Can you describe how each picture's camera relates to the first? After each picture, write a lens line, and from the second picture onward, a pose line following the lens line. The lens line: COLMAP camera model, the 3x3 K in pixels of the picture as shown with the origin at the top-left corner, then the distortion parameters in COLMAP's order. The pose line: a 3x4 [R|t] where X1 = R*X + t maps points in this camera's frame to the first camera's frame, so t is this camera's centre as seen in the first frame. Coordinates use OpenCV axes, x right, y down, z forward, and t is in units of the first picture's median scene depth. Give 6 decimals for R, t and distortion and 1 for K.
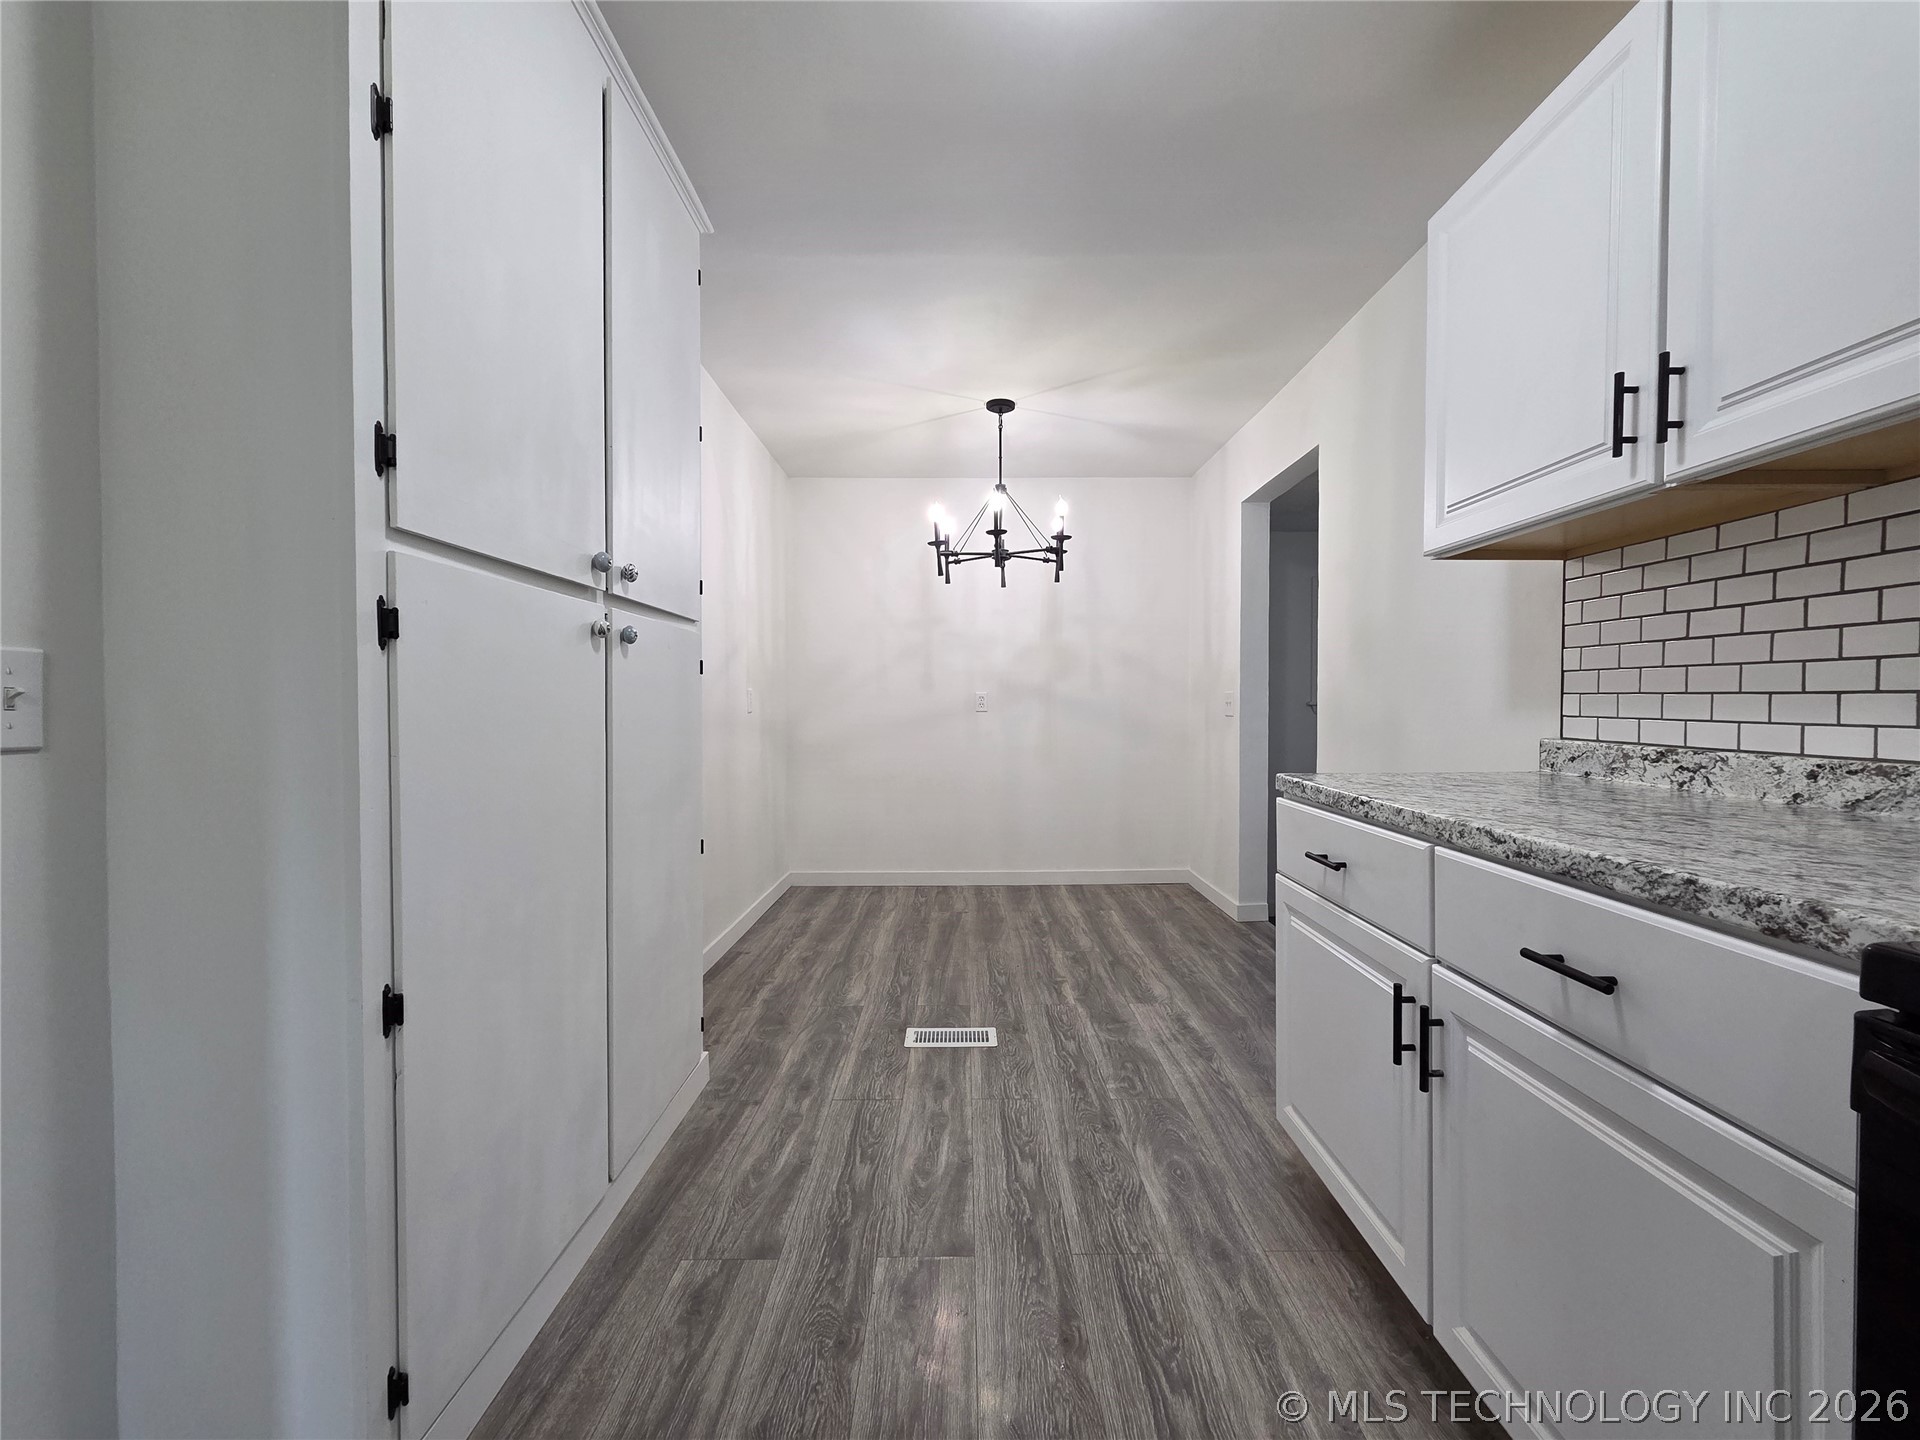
lens RADIAL K [[782.6, 0, 961.0], [0, 782.6, 717.1], [0, 0, 1]] dist [0.007316, -0.003157]
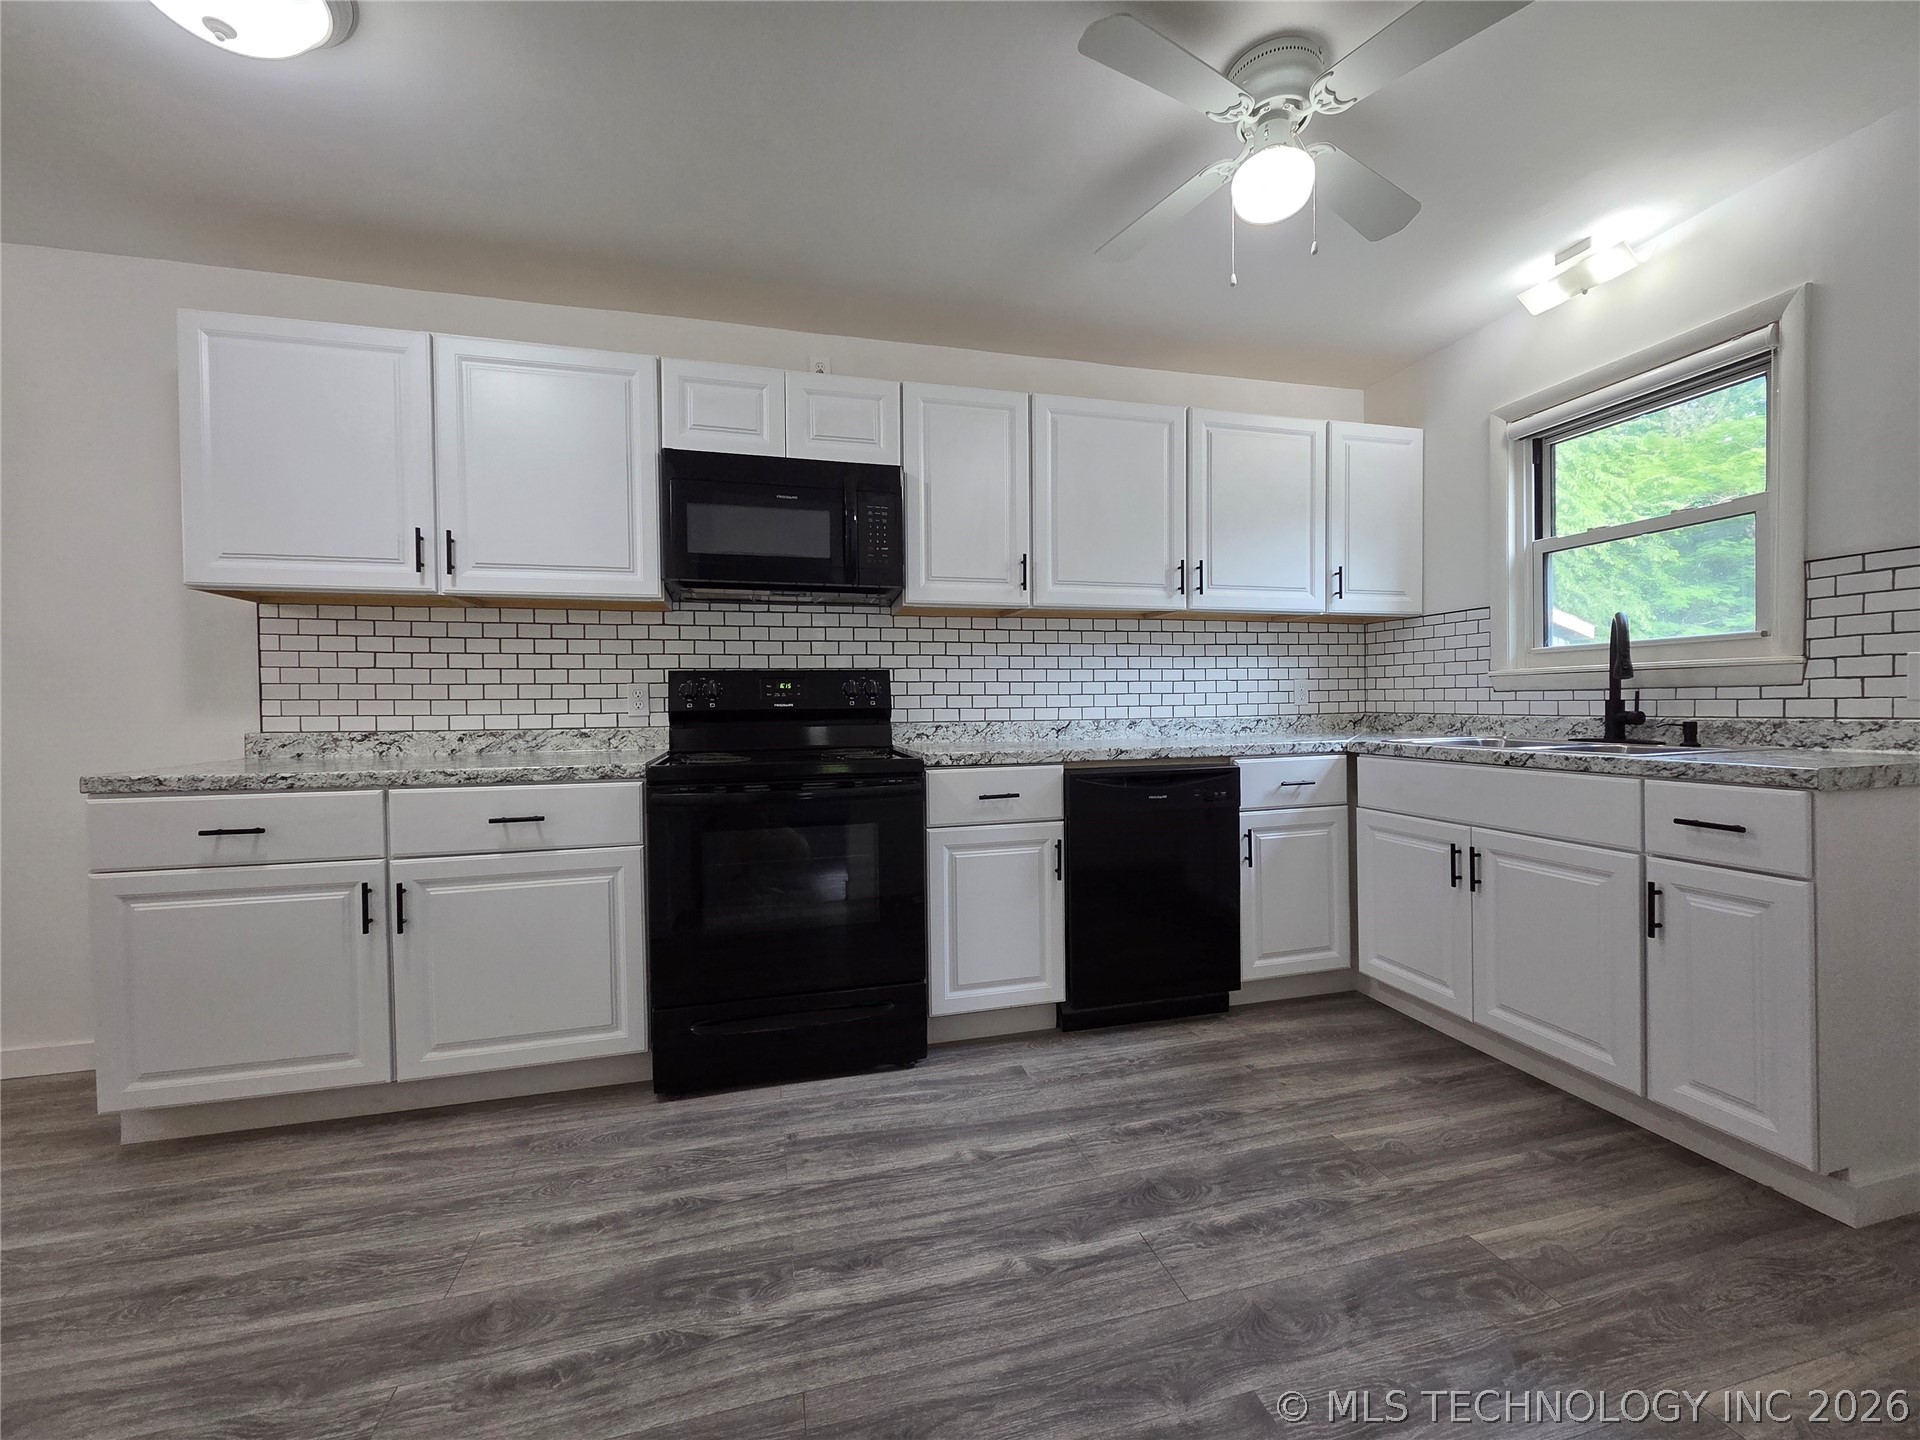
lens RADIAL K [[782.6, 0, 974.8], [0, 782.6, 716.1], [0, 0, 1]] dist [0.007316, -0.003157]
pose [[-0.257677, -0.012356, 0.966152, -1.306904], [0.028889, 0.999373, 0.020486, 0.009115], [-0.965799, 0.033190, -0.257159, 0.216590]]
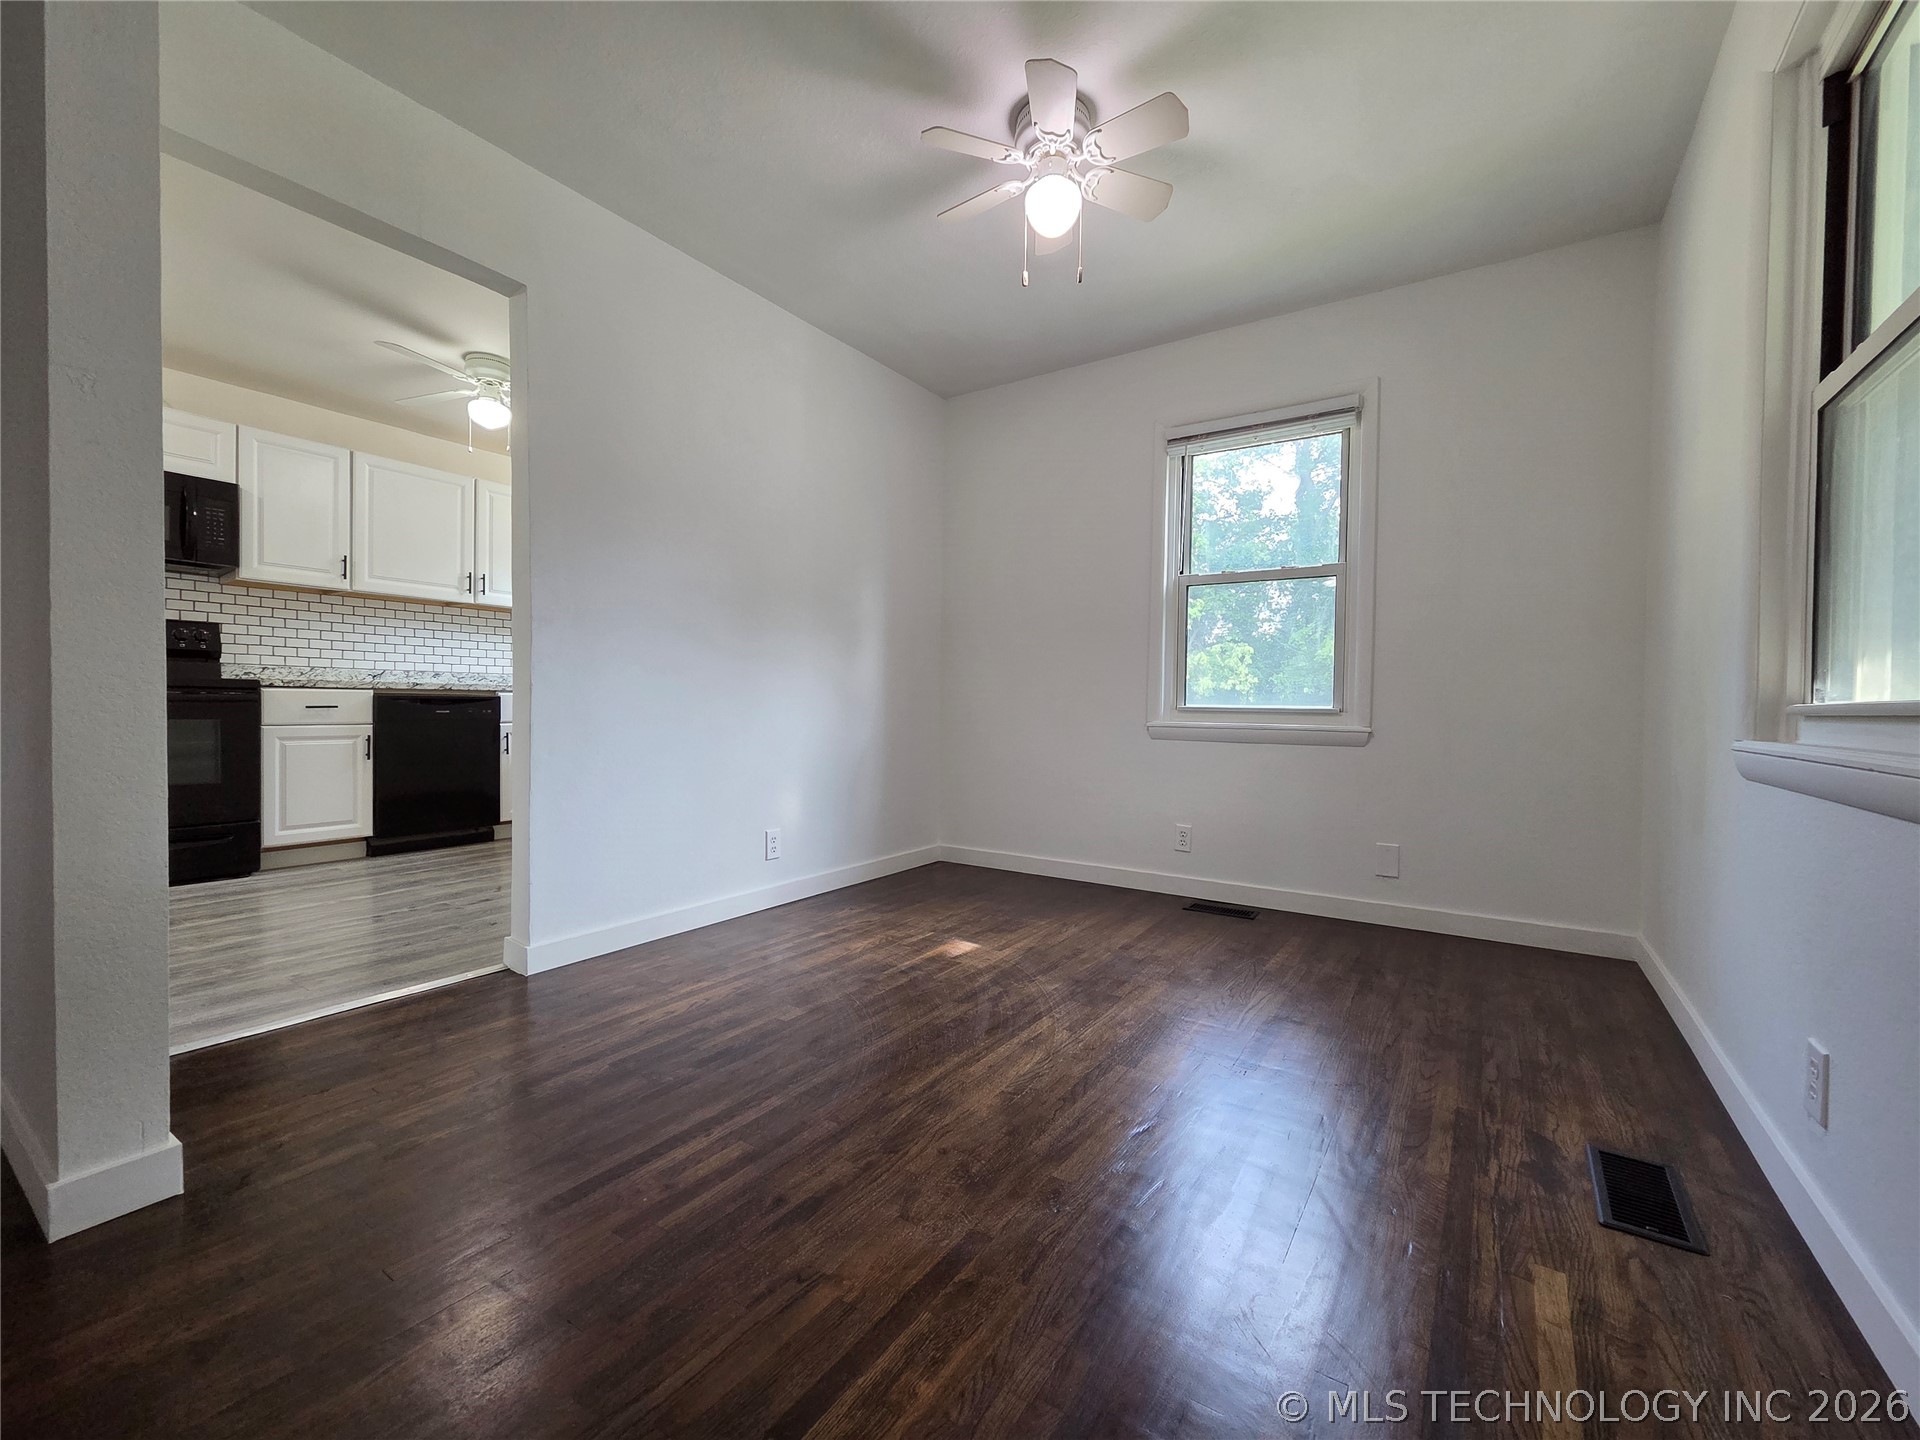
lens RADIAL K [[782.6, 0, 967.6], [0, 782.6, 718.3], [0, 0, 1]] dist [0.007316, -0.003157]
pose [[-0.832037, -0.020293, 0.554349, -3.335944], [-0.003298, 0.999494, 0.031639, 0.187655], [-0.554710, 0.024497, -0.831683, 0.845420]]
